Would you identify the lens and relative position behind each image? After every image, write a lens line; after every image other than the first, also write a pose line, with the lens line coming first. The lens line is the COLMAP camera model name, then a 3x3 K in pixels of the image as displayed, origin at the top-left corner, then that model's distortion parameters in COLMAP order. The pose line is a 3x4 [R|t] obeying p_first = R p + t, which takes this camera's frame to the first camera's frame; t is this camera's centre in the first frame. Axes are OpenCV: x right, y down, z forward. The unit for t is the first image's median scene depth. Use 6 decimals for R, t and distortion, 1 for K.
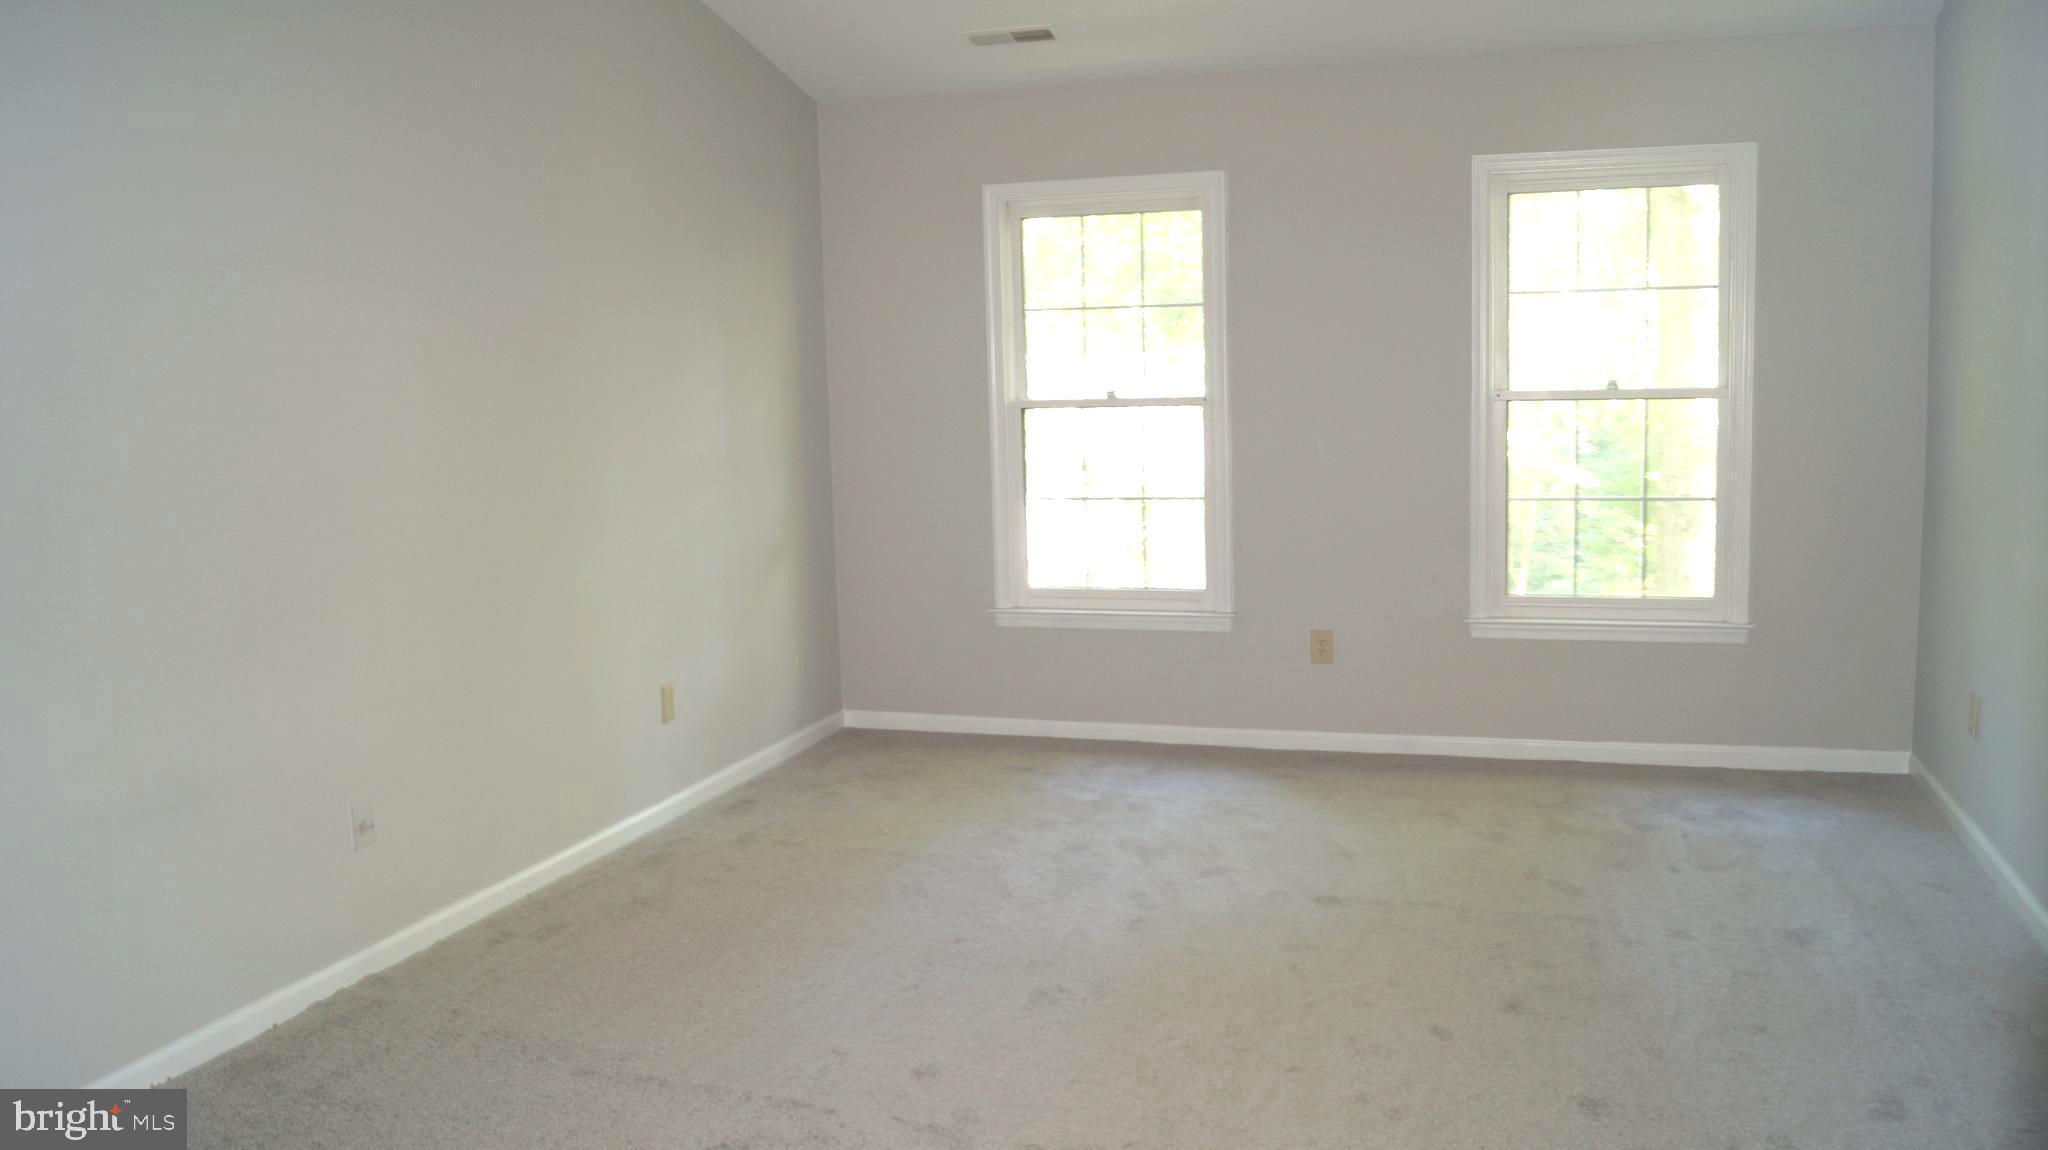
lens RADIAL K [[1626.4, 0, 1025.5], [0, 1626.4, 567.7], [0, 0, 1]] dist [-0.079488, 0.012628]
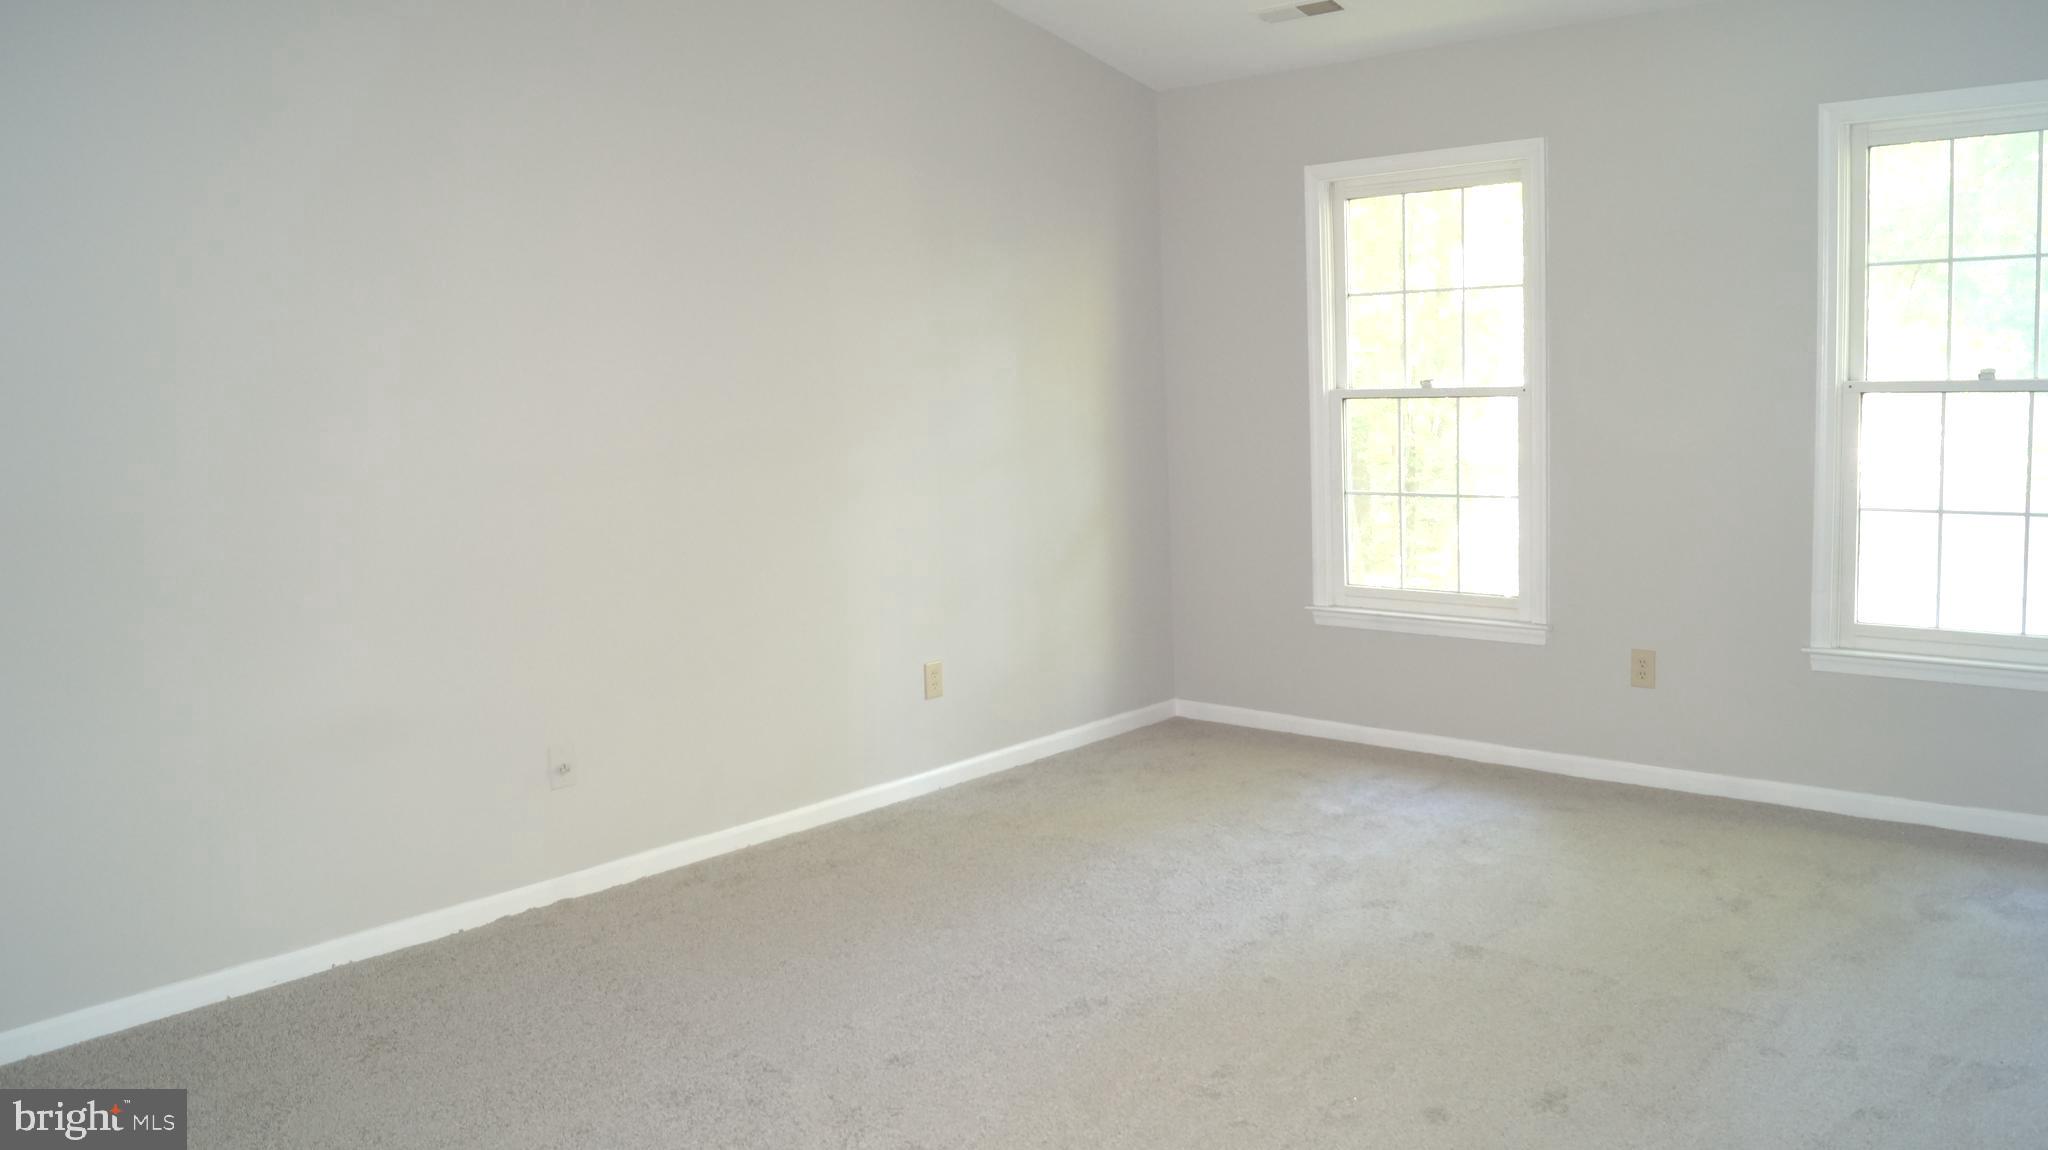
lens RADIAL K [[1626.4, 0, 1007.8], [0, 1626.4, 572.0], [0, 0, 1]] dist [-0.079488, 0.012628]
pose [[0.907886, 0.044908, -0.416805, 0.258906], [-0.036819, 0.998945, 0.027432, -0.017282], [0.417597, -0.009559, 0.908582, 0.061624]]
